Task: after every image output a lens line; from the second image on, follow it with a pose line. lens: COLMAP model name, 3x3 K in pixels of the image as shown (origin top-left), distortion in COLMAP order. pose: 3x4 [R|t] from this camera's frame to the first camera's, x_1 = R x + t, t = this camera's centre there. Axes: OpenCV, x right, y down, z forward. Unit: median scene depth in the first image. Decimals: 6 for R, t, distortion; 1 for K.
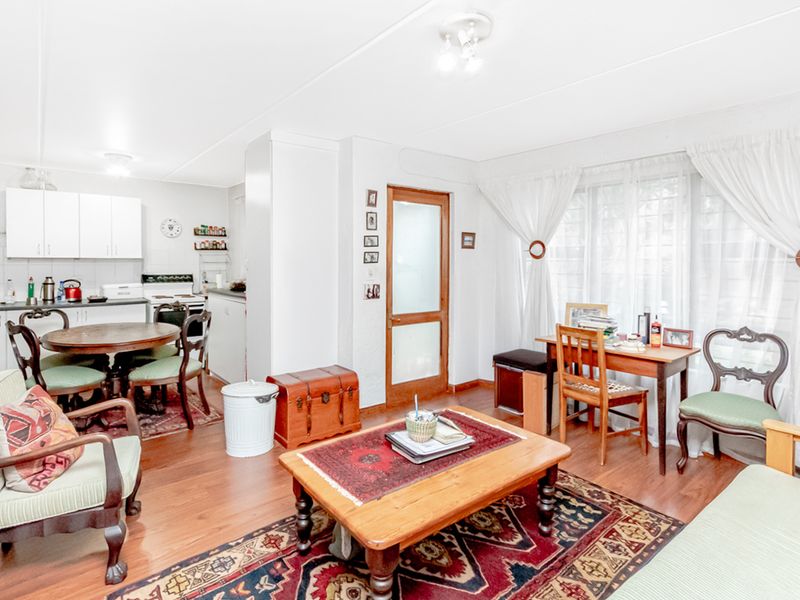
lens RADIAL K [[425.2, 0, 390.8], [0, 425.2, 267.8], [0, 0, 1]] dist [0.016100, -0.000014]
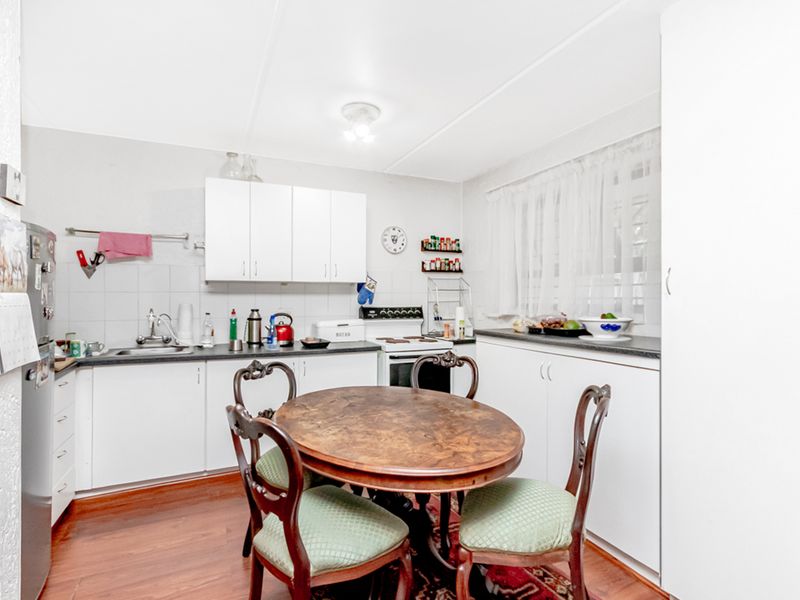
lens RADIAL K [[423.9, 0, 401.6], [0, 423.9, 296.7], [0, 0, 1]] dist [0.006751, 0.000480]
pose [[0.968926, -0.005941, -0.247280, -0.386083], [0.001232, 0.999815, -0.019193, 0.013892], [0.247348, 0.018292, 0.968754, 0.387616]]
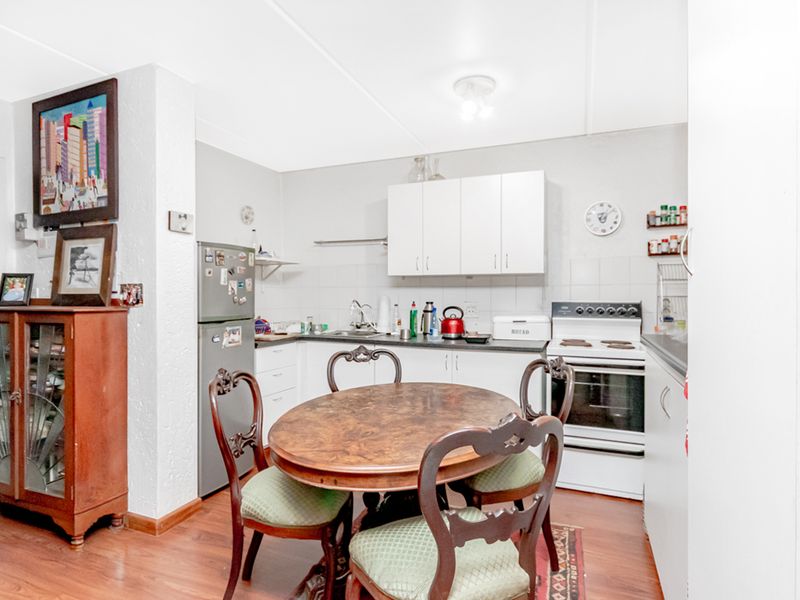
lens RADIAL K [[445.8, 0, 400.0], [0, 445.8, 300.0], [0, 0, 1]] dist [-0.002053, -0.000058]
pose [[0.481191, 0.007347, -0.876585, -0.155454], [-0.012190, 0.999924, 0.001689, 0.016574], [0.876531, 0.009873, 0.481244, 0.570671]]
